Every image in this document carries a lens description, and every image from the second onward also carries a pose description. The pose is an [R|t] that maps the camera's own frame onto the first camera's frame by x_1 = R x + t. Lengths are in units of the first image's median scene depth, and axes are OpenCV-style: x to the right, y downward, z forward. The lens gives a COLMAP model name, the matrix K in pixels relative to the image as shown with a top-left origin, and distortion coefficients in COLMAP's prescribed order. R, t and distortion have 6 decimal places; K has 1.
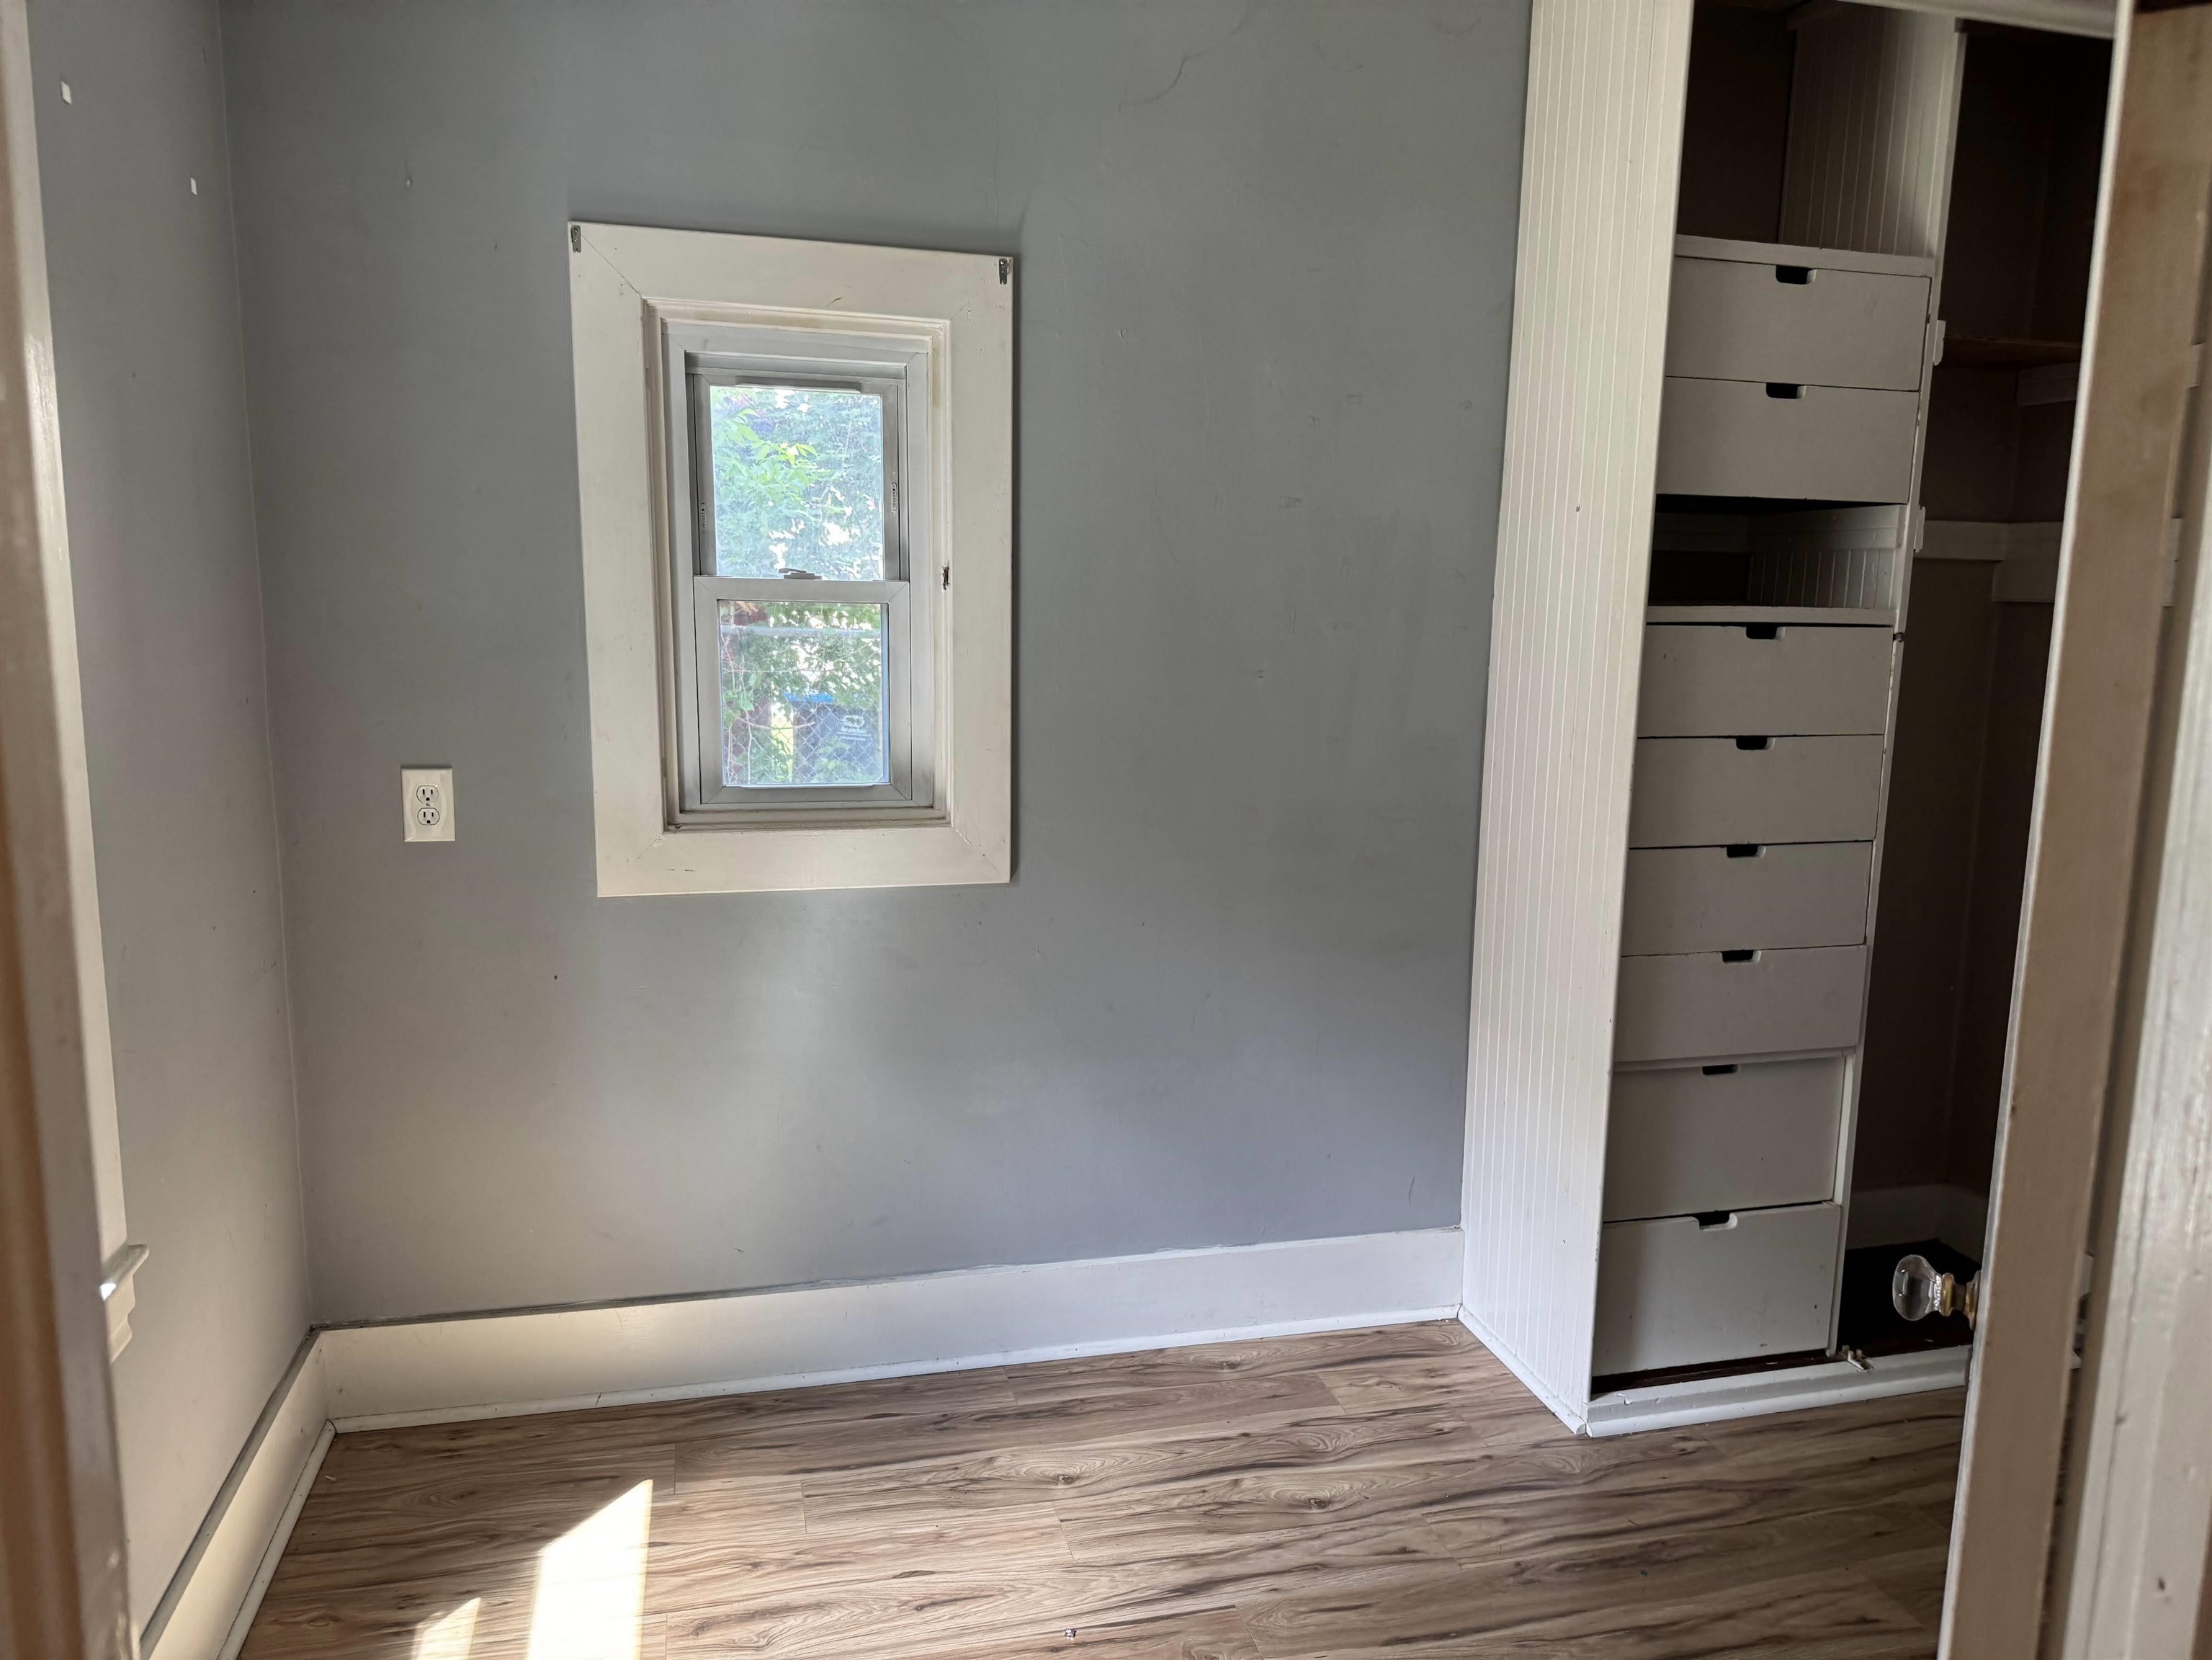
lens RADIAL K [[1548.3, 0, 1106.0], [0, 1548.3, 830.0], [0, 0, 1]] dist [0.130303, -0.231492]
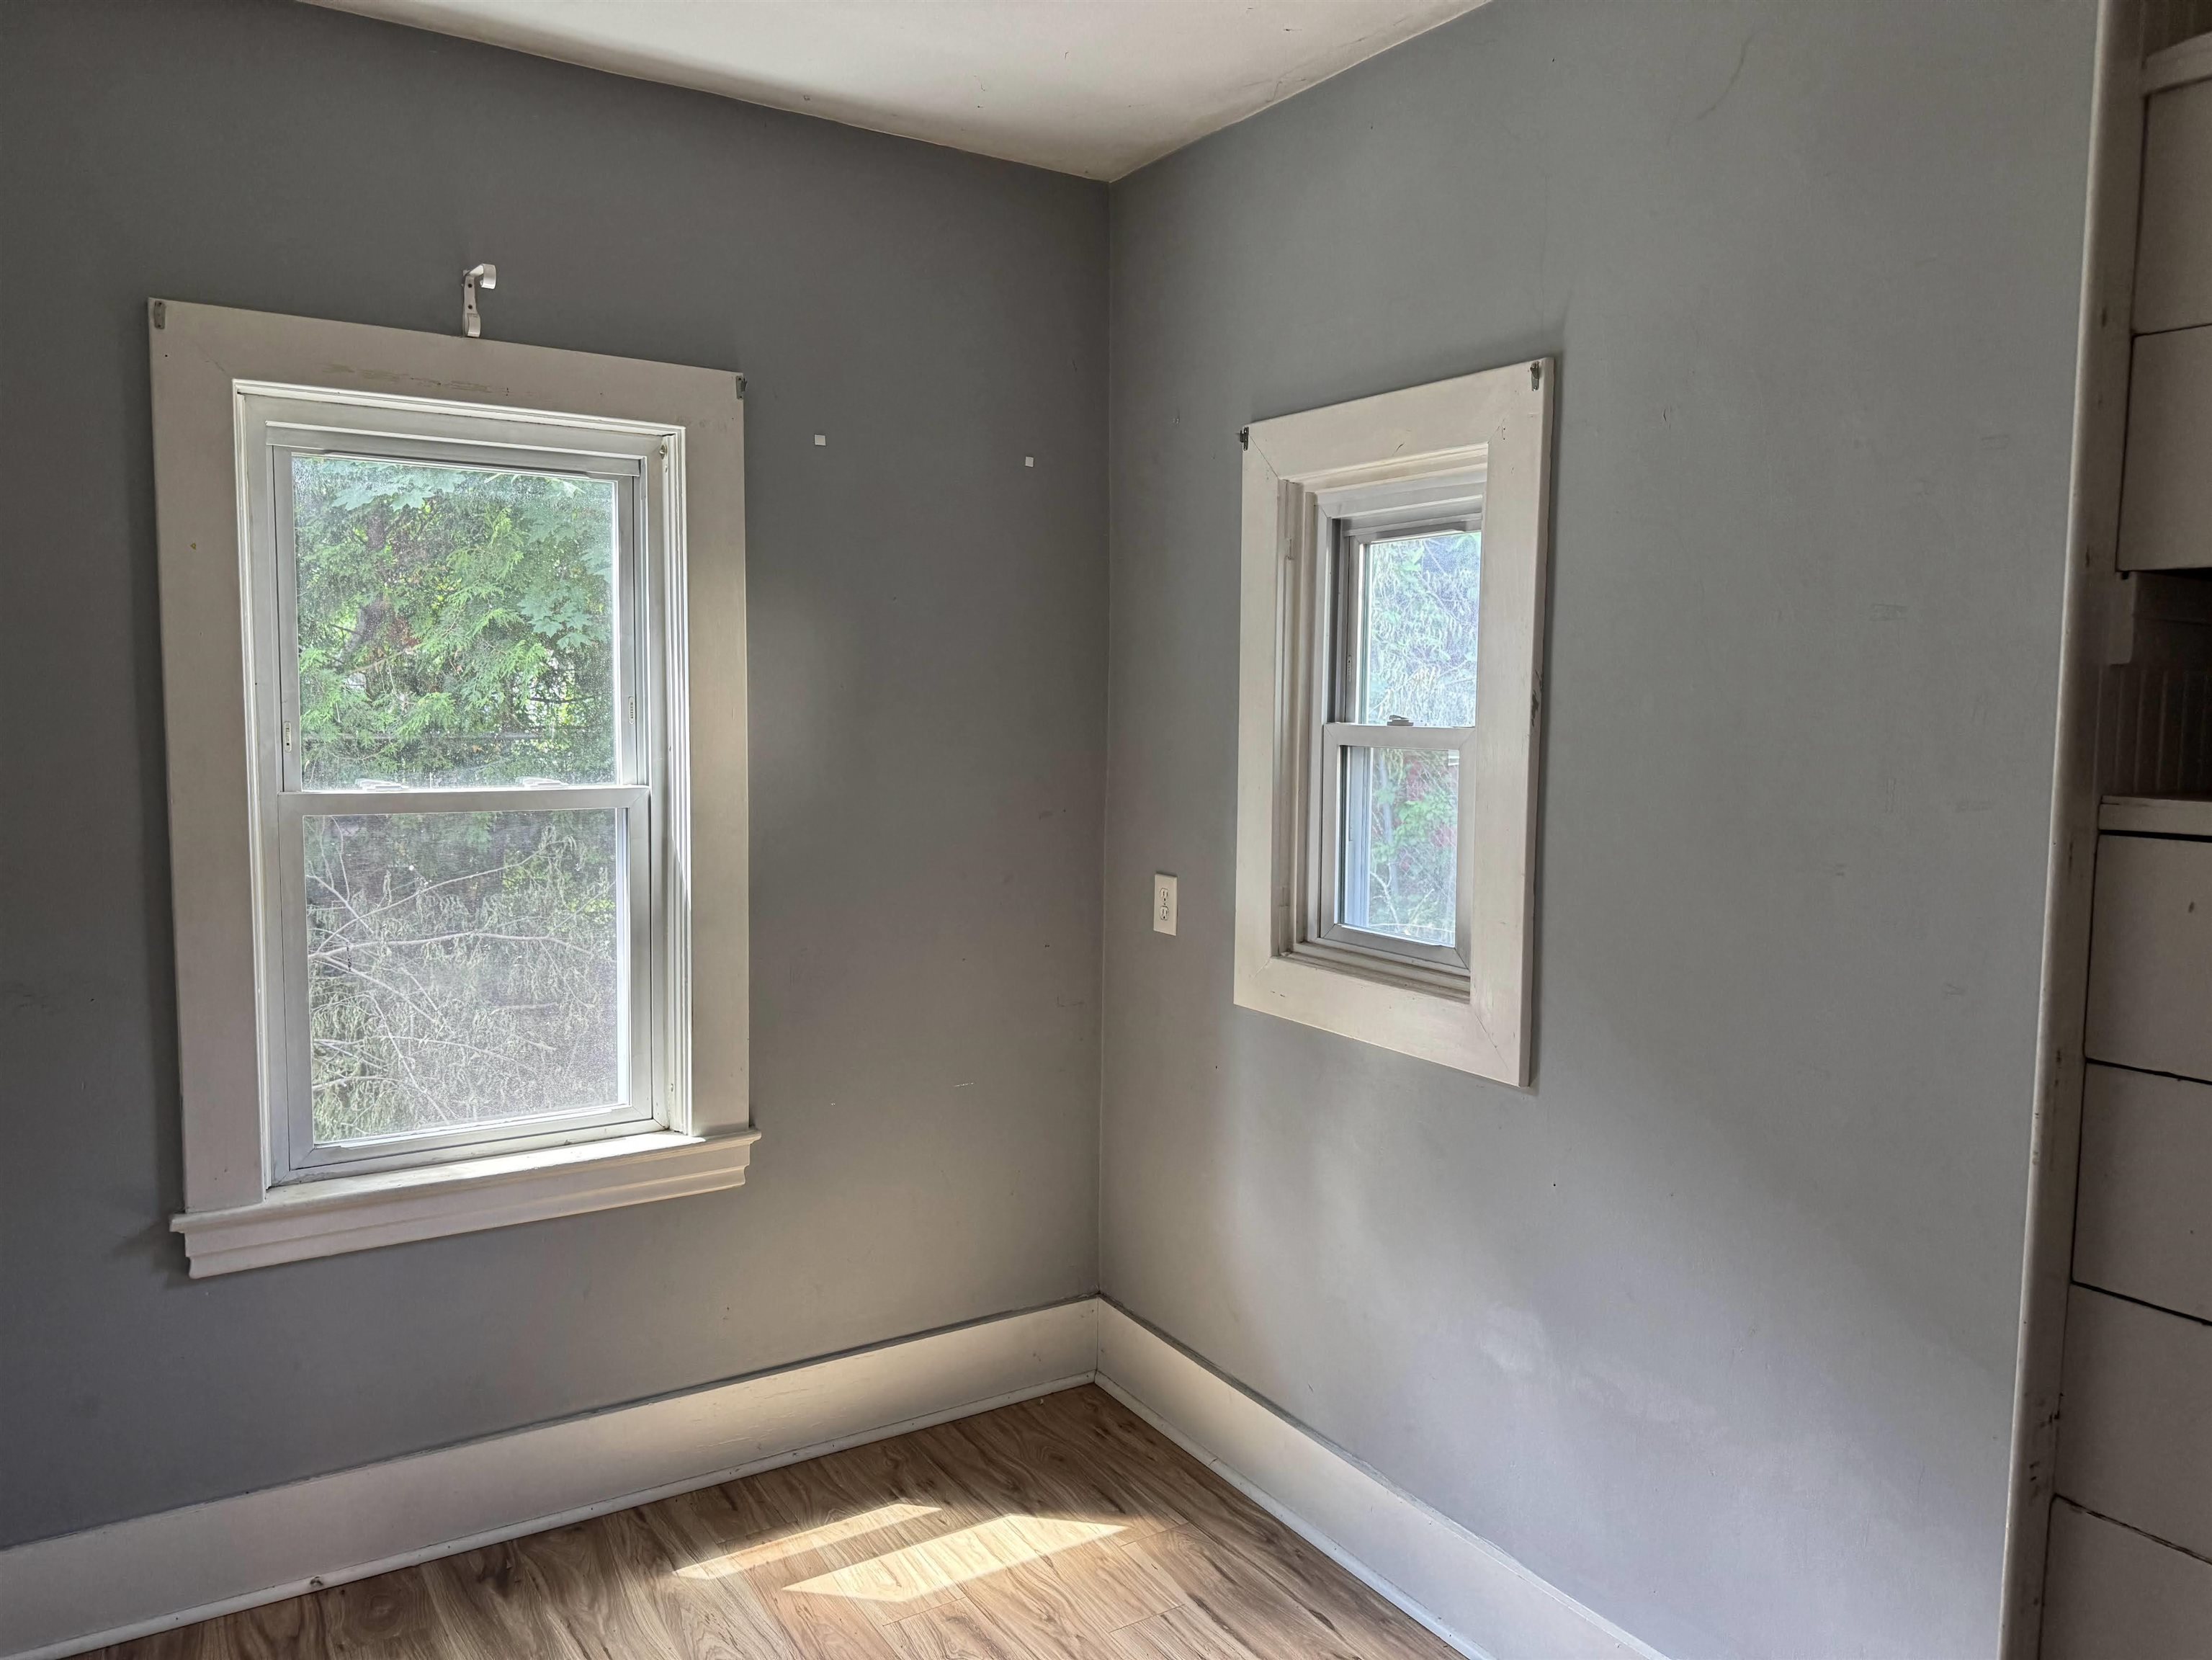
lens RADIAL K [[1536.7, 0, 1102.3], [0, 1536.7, 820.7], [0, 0, 1]] dist [0.114836, -0.157192]
pose [[0.315923, 0.063883, -0.946632, 0.685375], [-0.158421, 0.987276, 0.013756, -0.087618], [0.935465, 0.145621, 0.322024, 0.532089]]
